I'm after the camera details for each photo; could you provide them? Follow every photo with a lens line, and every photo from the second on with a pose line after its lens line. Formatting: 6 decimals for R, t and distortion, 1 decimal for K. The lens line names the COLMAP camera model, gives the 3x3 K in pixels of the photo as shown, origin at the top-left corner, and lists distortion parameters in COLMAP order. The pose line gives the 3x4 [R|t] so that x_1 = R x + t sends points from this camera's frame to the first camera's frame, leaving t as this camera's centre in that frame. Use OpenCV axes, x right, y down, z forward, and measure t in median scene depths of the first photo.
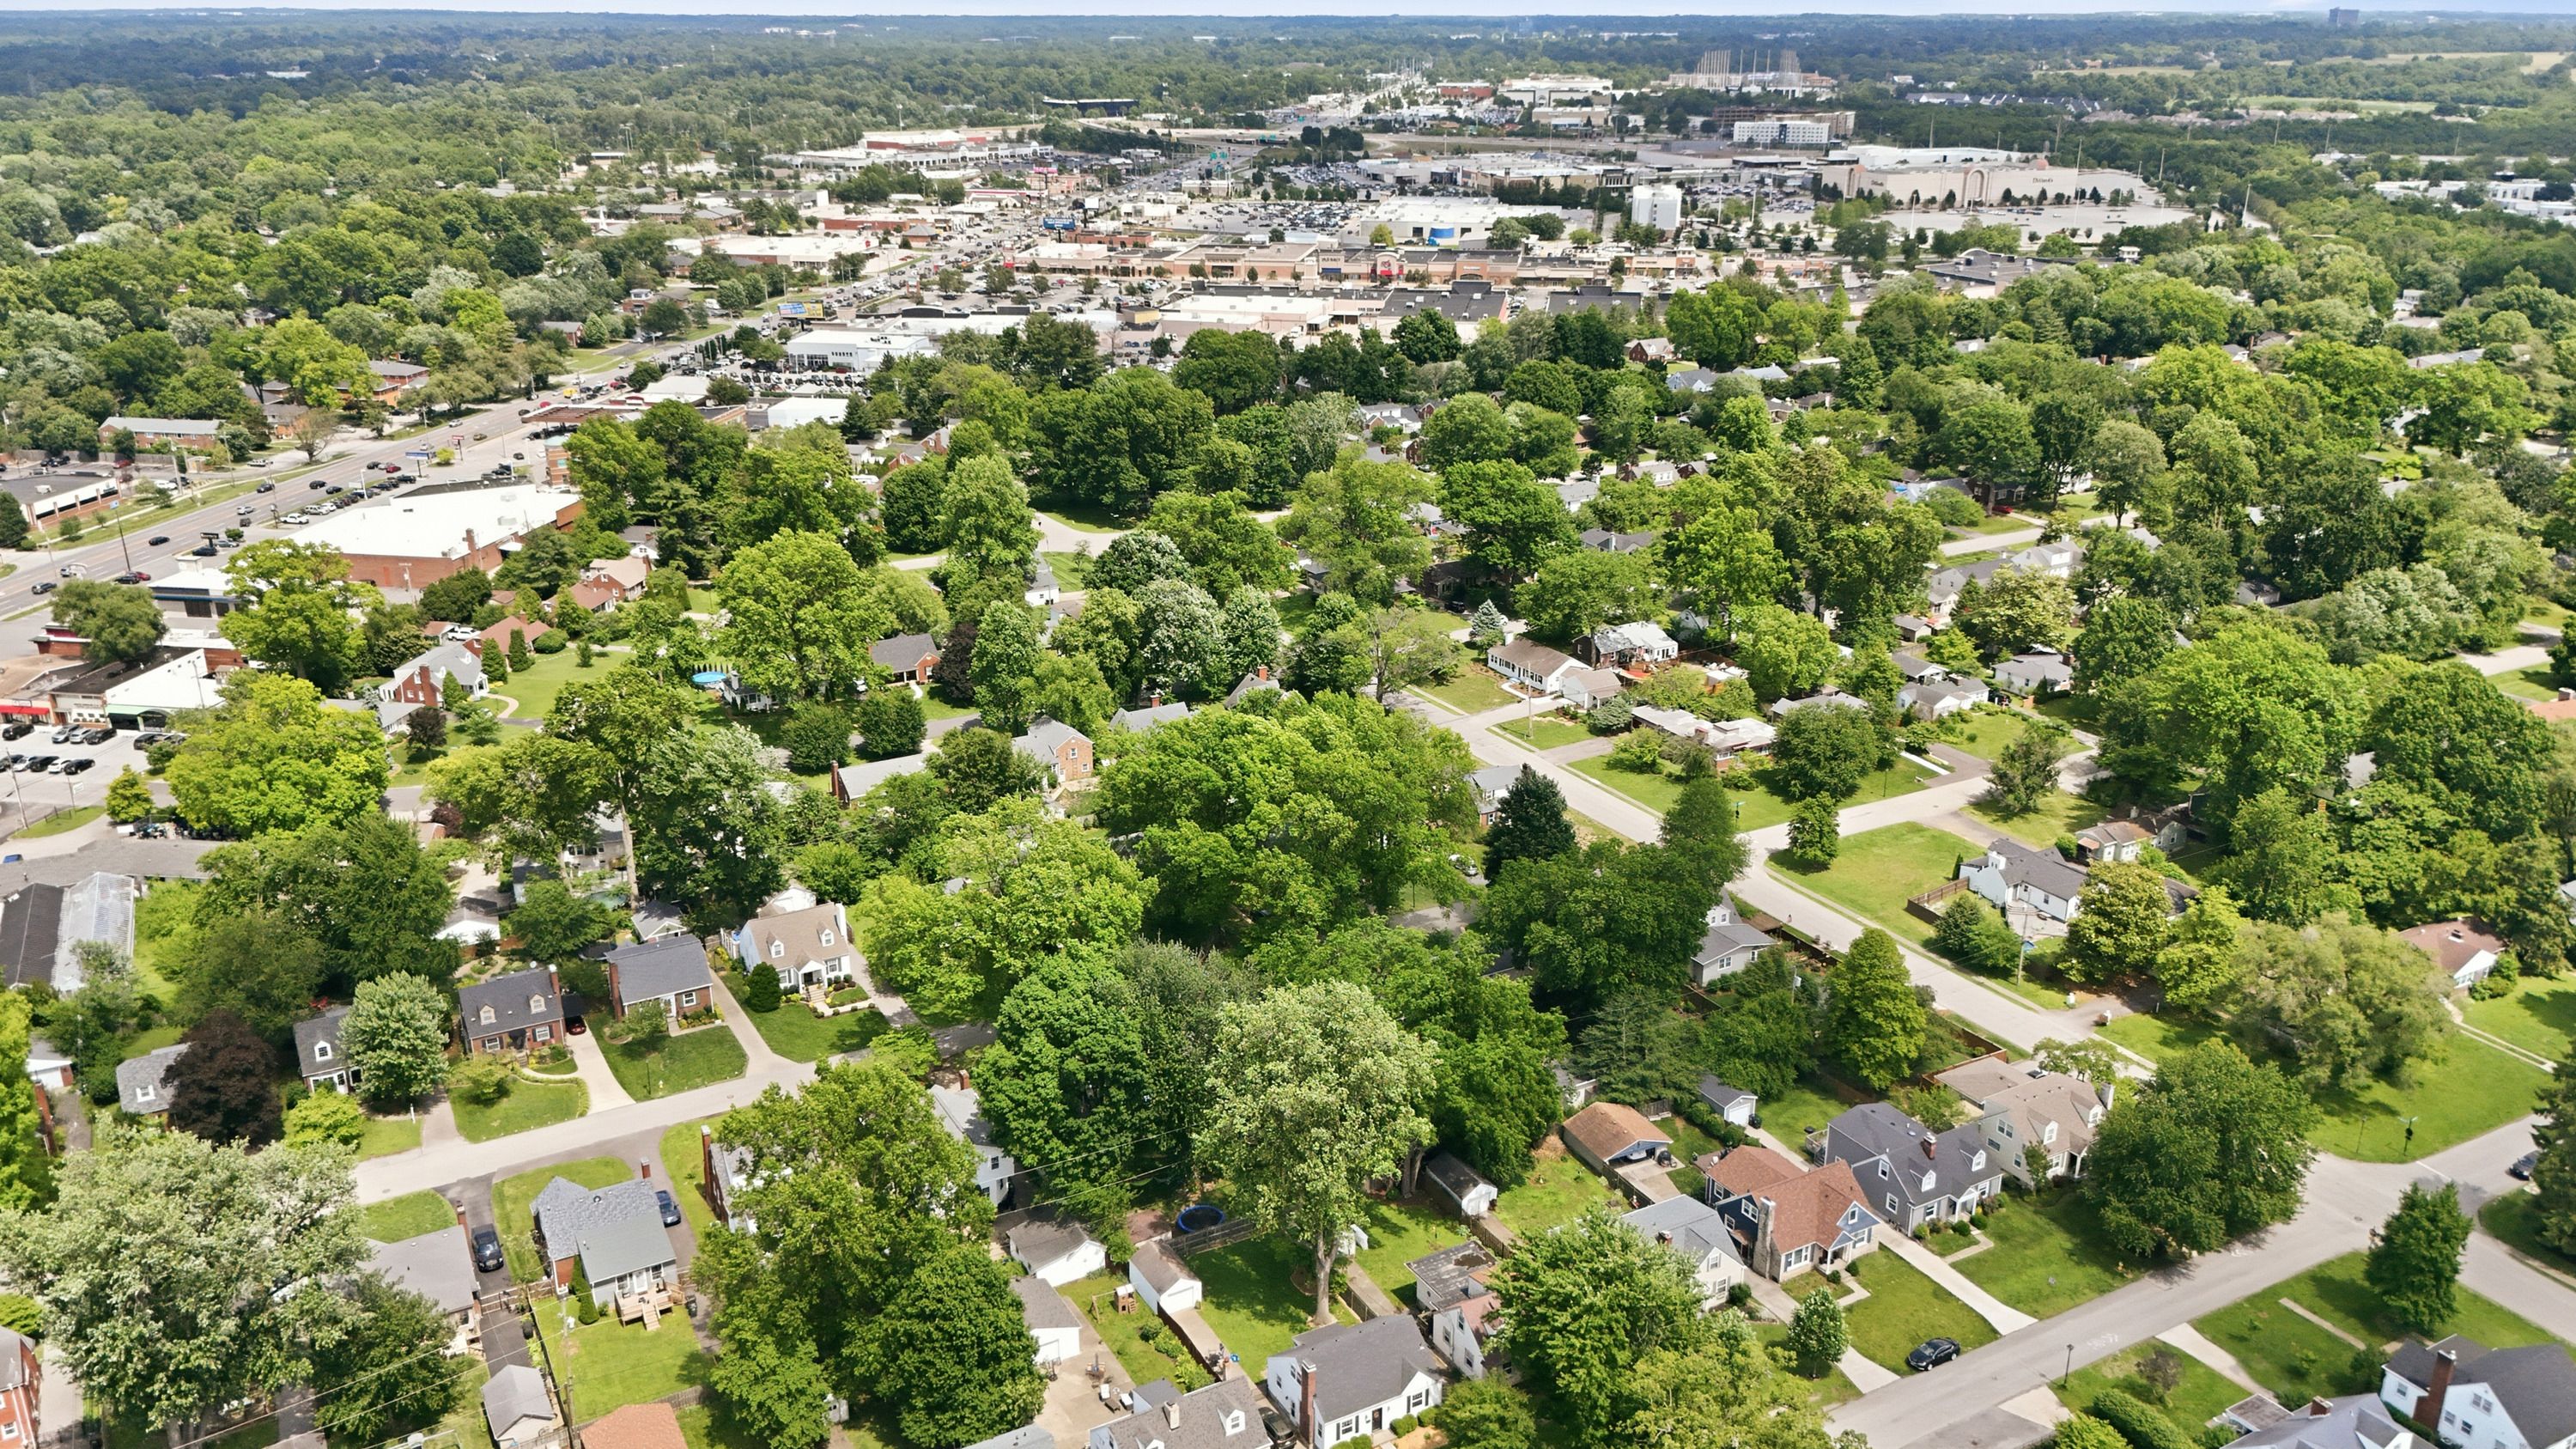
lens RADIAL K [[1949.4, 0, 1299.5], [0, 1949.4, 733.5], [0, 0, 1]] dist [0.079414, -0.112044]
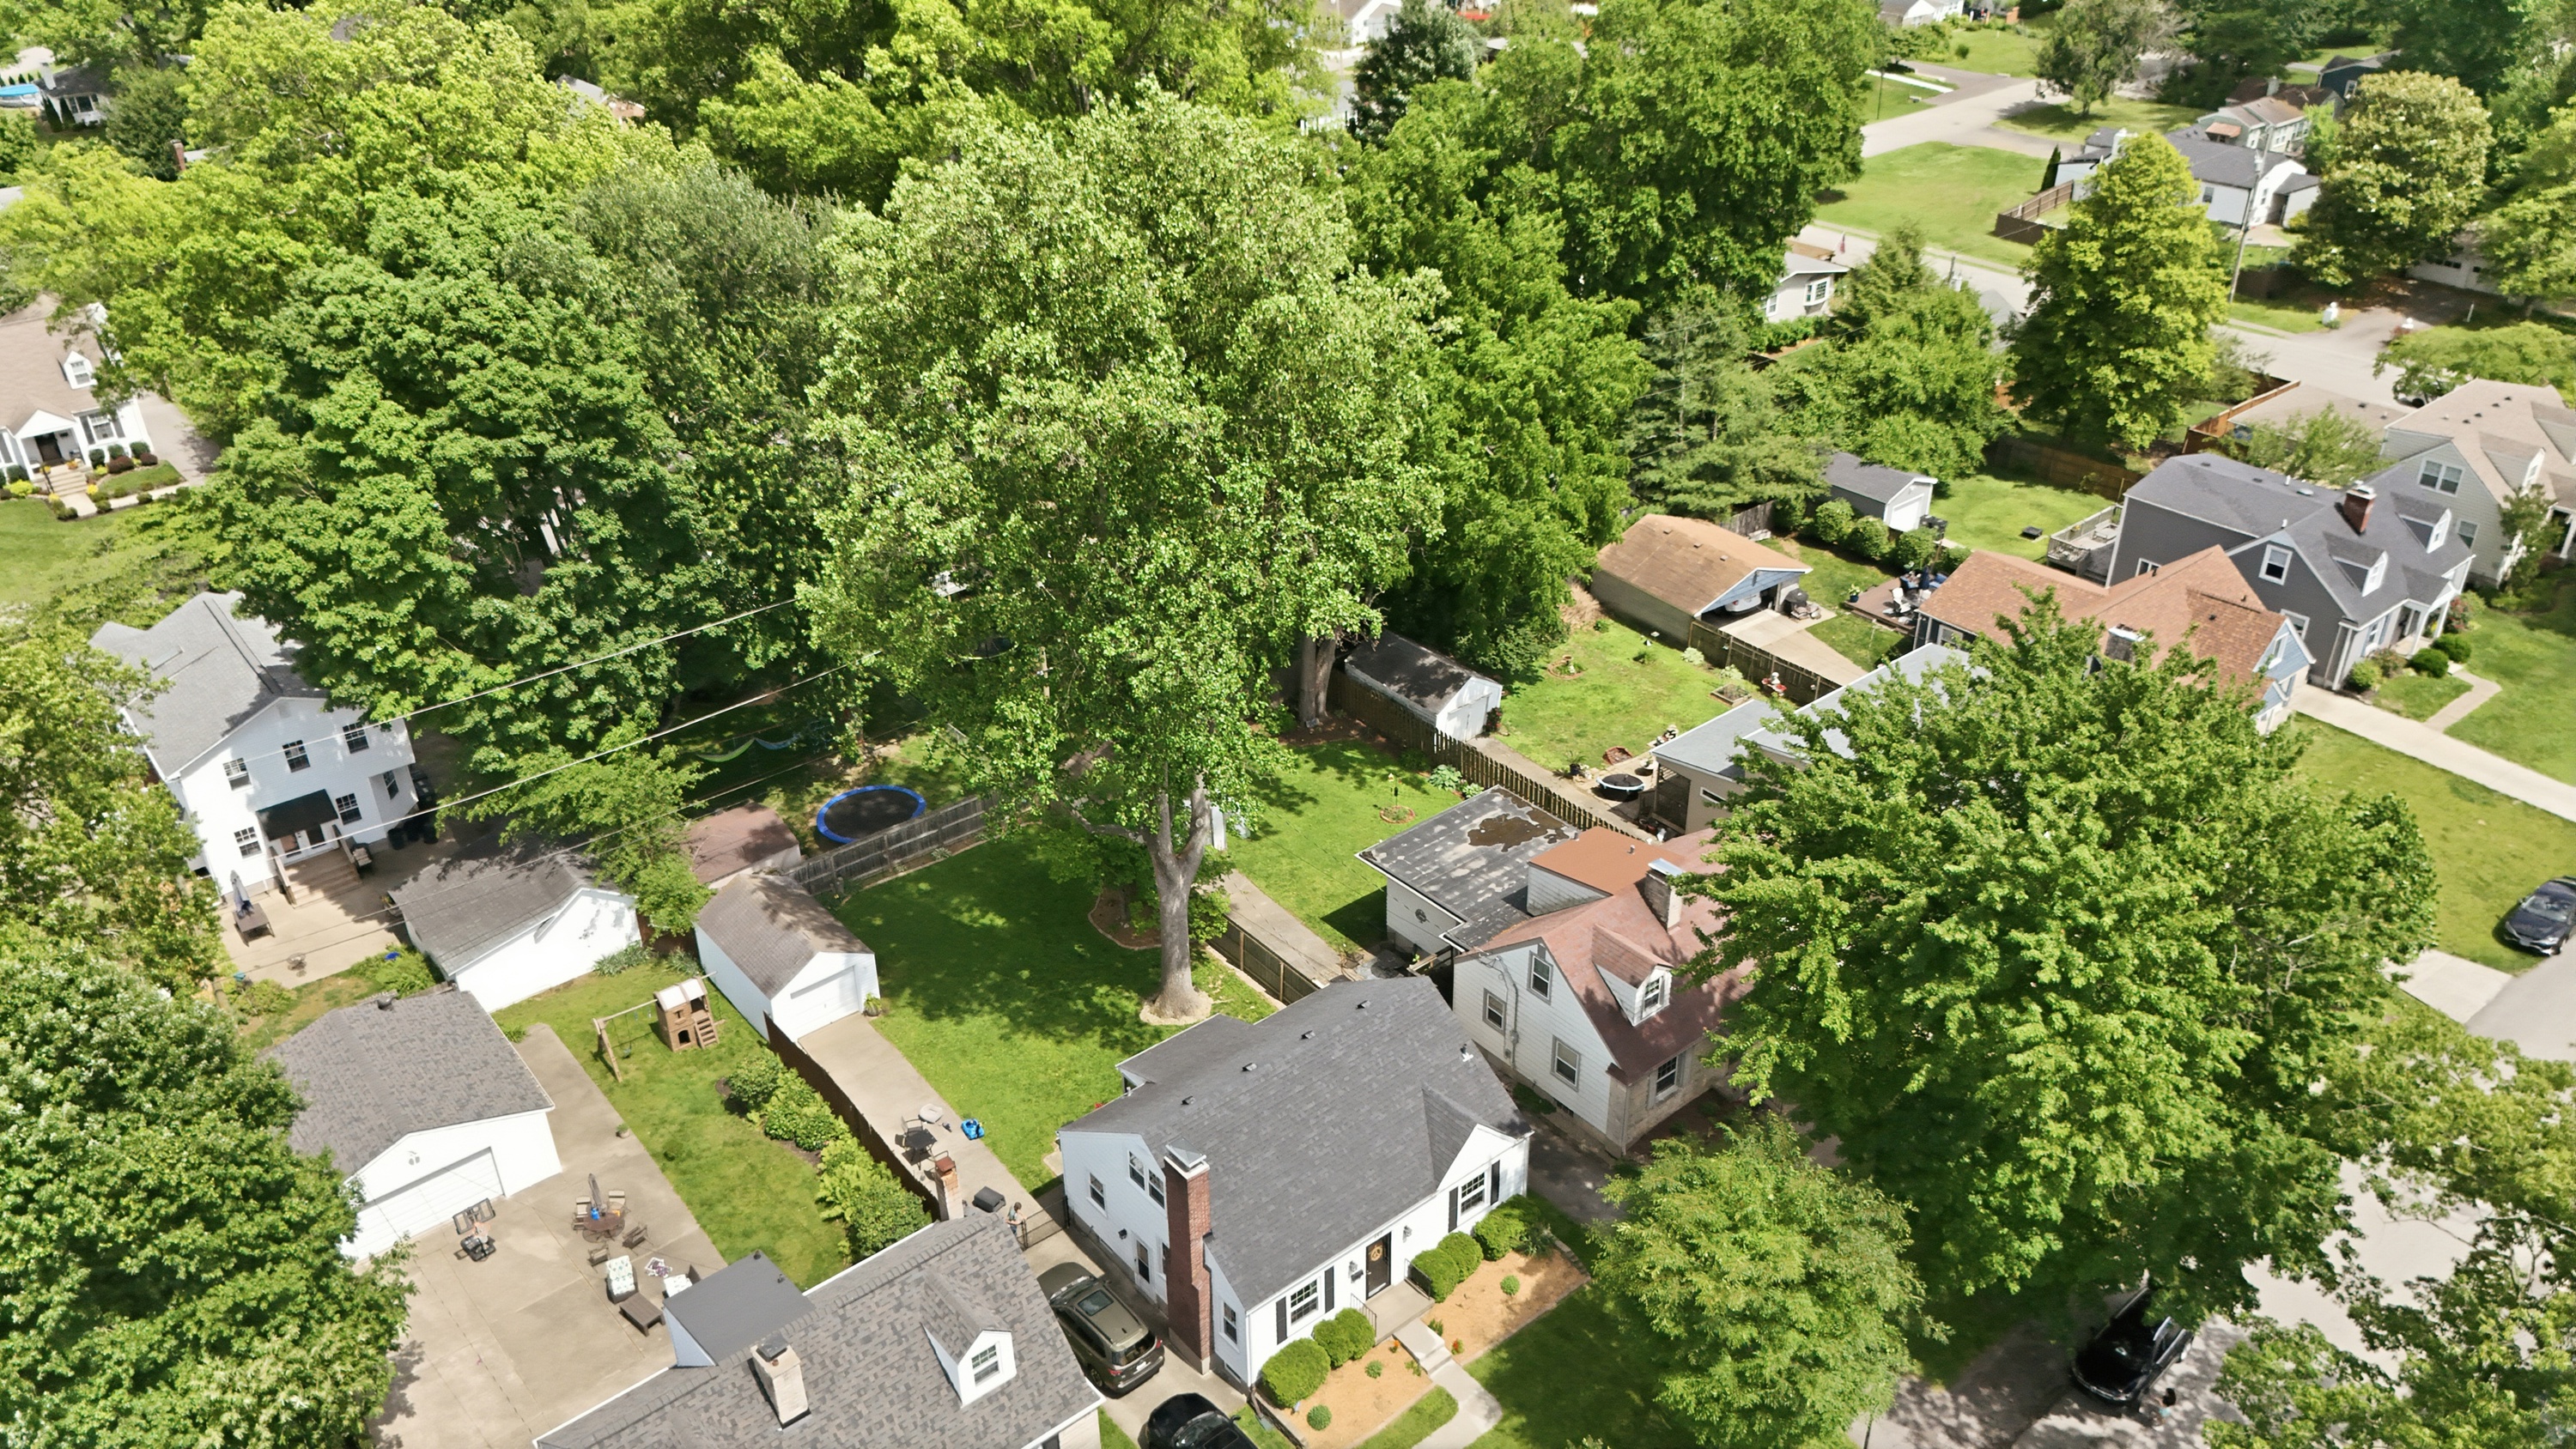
lens RADIAL K [[1948.9, 0, 1299.5], [0, 1948.9, 733.5], [0, 0, 1]] dist [0.079414, -0.112044]
pose [[0.985832, -0.101027, 0.133896, -0.012242], [0.073856, 0.978165, 0.194264, 0.160472], [-0.150598, -0.181623, 0.971768, 0.592222]]
